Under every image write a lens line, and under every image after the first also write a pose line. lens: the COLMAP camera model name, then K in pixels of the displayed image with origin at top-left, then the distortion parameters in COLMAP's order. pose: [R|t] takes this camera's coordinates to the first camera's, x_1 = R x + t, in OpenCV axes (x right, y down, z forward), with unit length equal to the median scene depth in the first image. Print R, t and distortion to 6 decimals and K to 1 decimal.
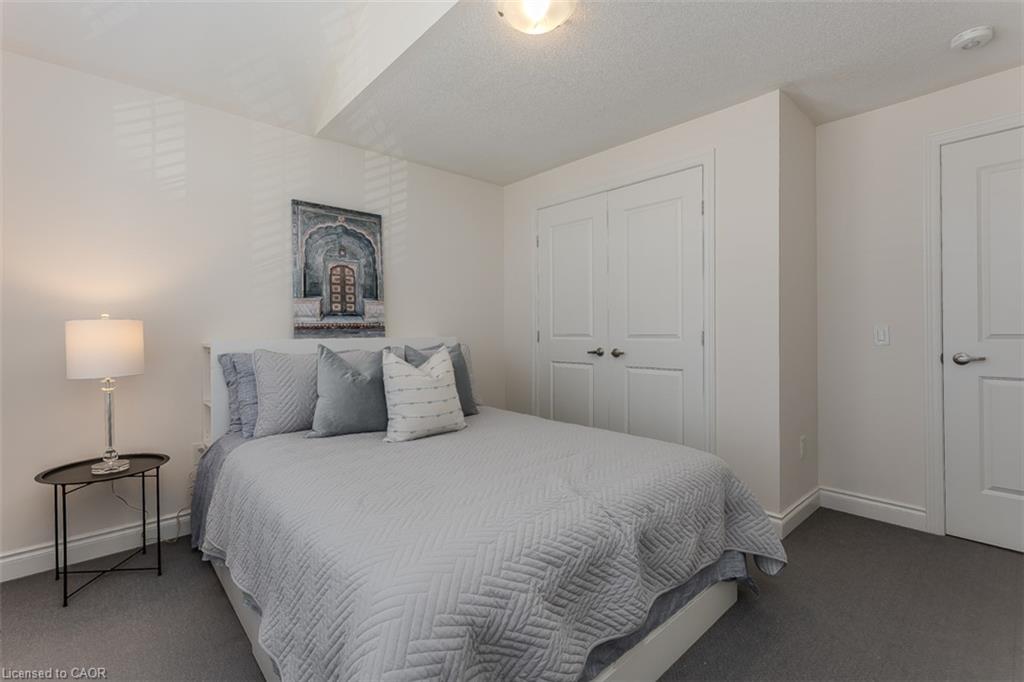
lens RADIAL K [[461.5, 0, 506.3], [0, 461.5, 336.4], [0, 0, 1]] dist [0.001963, 0.000403]
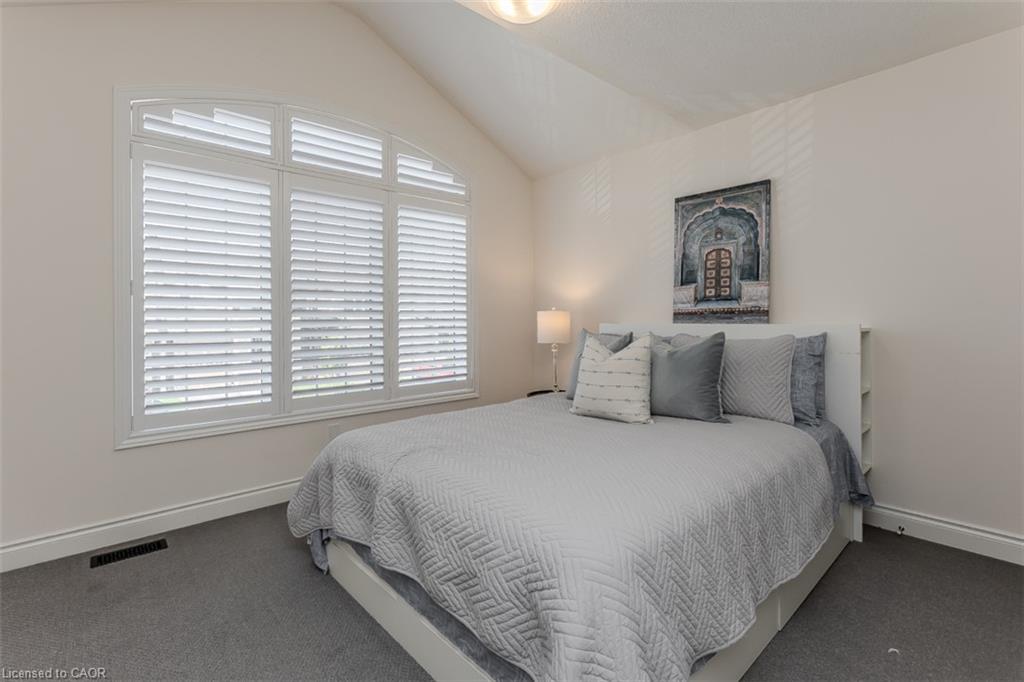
lens RADIAL K [[461.5, 0, 511.0], [0, 461.5, 330.1], [0, 0, 1]] dist [0.001963, 0.000403]
pose [[0.012688, 0.025573, -0.999592, 0.613761], [-0.011648, 0.999609, 0.025426, -0.002496], [0.999852, 0.011320, 0.012981, 0.553603]]
